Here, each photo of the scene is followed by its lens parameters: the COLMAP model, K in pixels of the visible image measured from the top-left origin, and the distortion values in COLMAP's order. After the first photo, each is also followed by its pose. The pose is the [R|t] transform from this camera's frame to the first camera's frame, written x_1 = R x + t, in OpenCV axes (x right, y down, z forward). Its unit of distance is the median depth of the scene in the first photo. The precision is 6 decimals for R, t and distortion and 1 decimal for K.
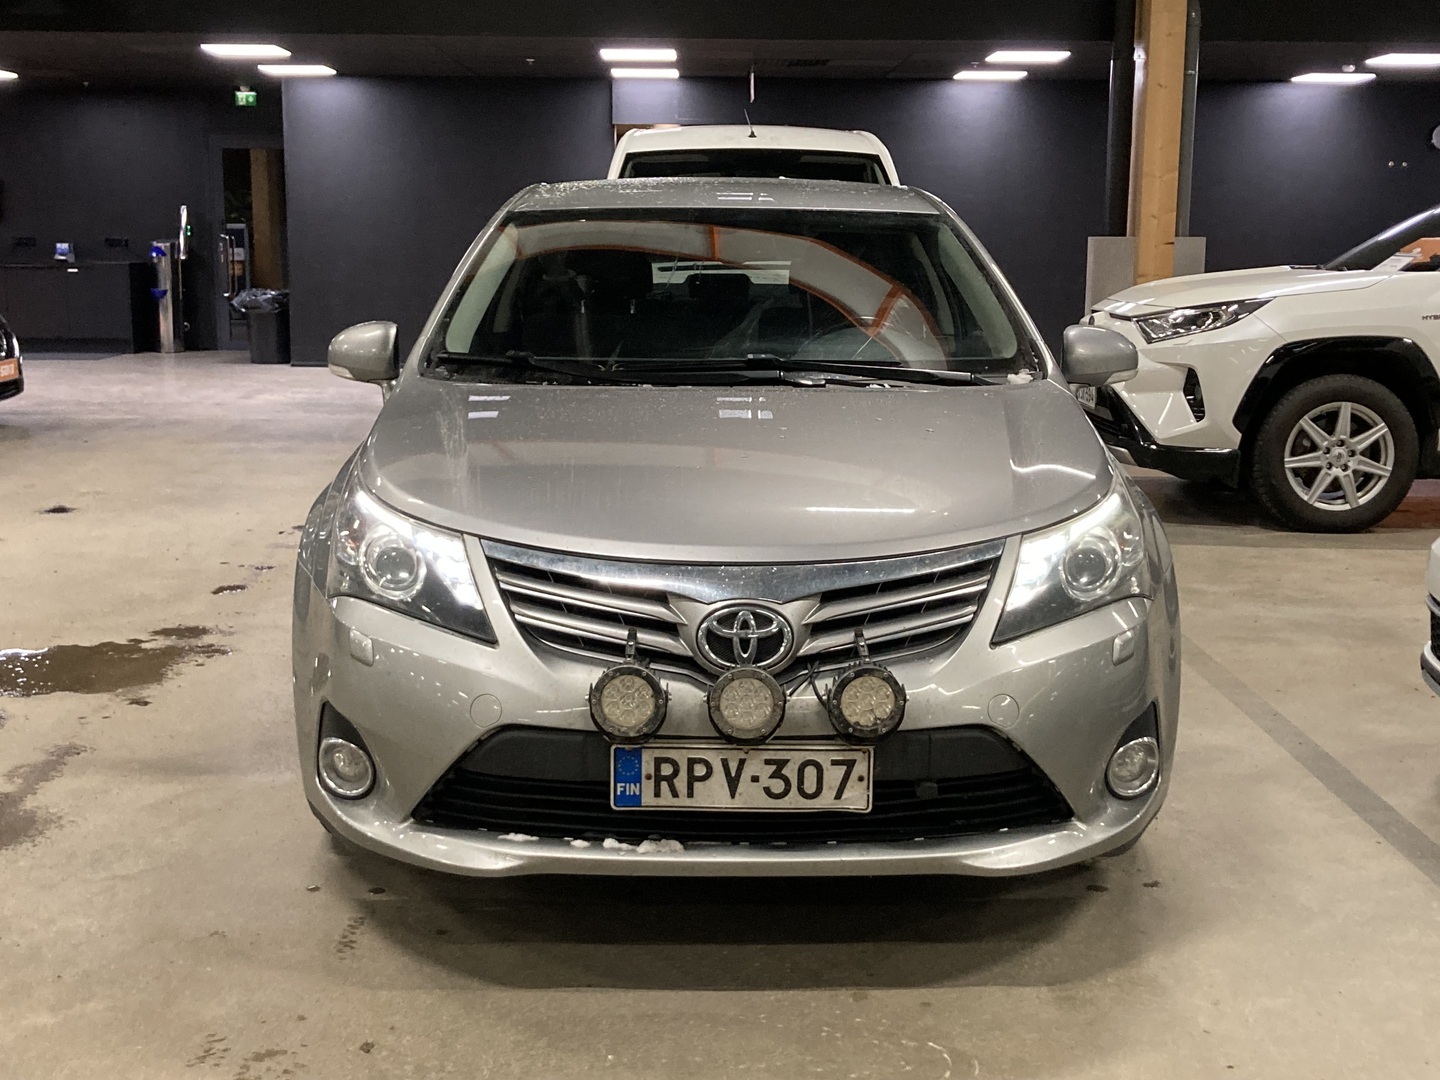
lens RADIAL K [[1844.9, 0, 720.0], [0, 1844.9, 540.0], [0, 0, 1]] dist [0.202211, -0.740779]
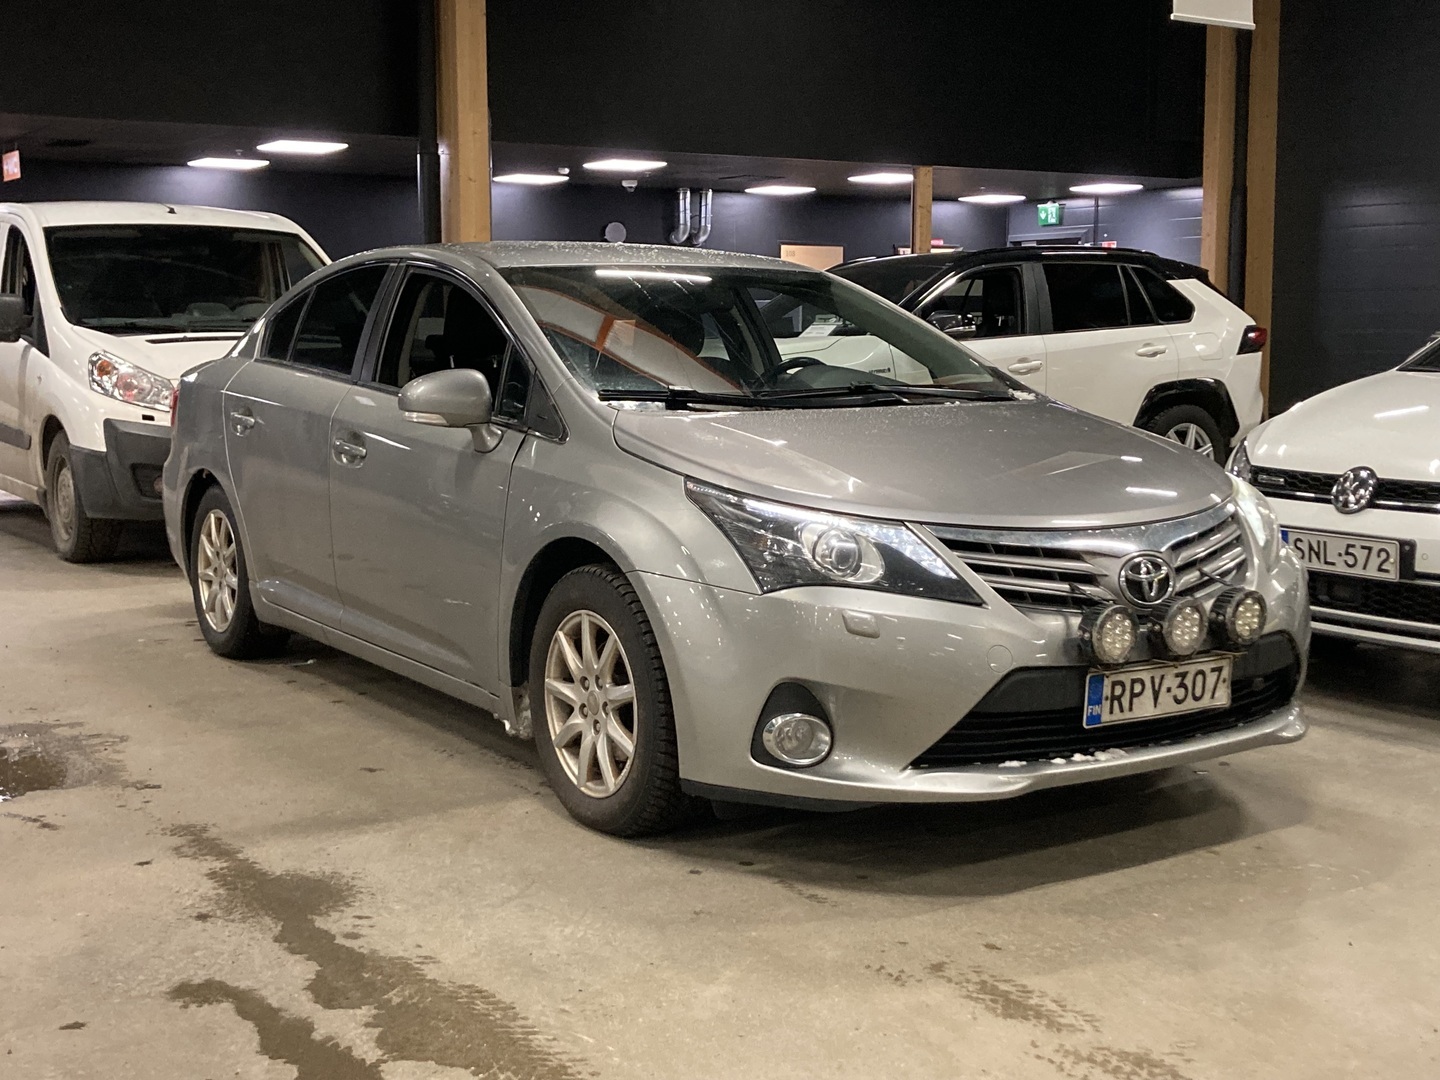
lens RADIAL K [[1844.9, 0, 720.0], [0, 1844.9, 540.0], [0, 0, 1]] dist [0.202211, -0.740779]
pose [[0.838947, -0.074495, 0.539090, -0.920774], [0.102566, 0.994479, -0.022194, 0.023144], [-0.534460, 0.073912, 0.841956, 0.077189]]
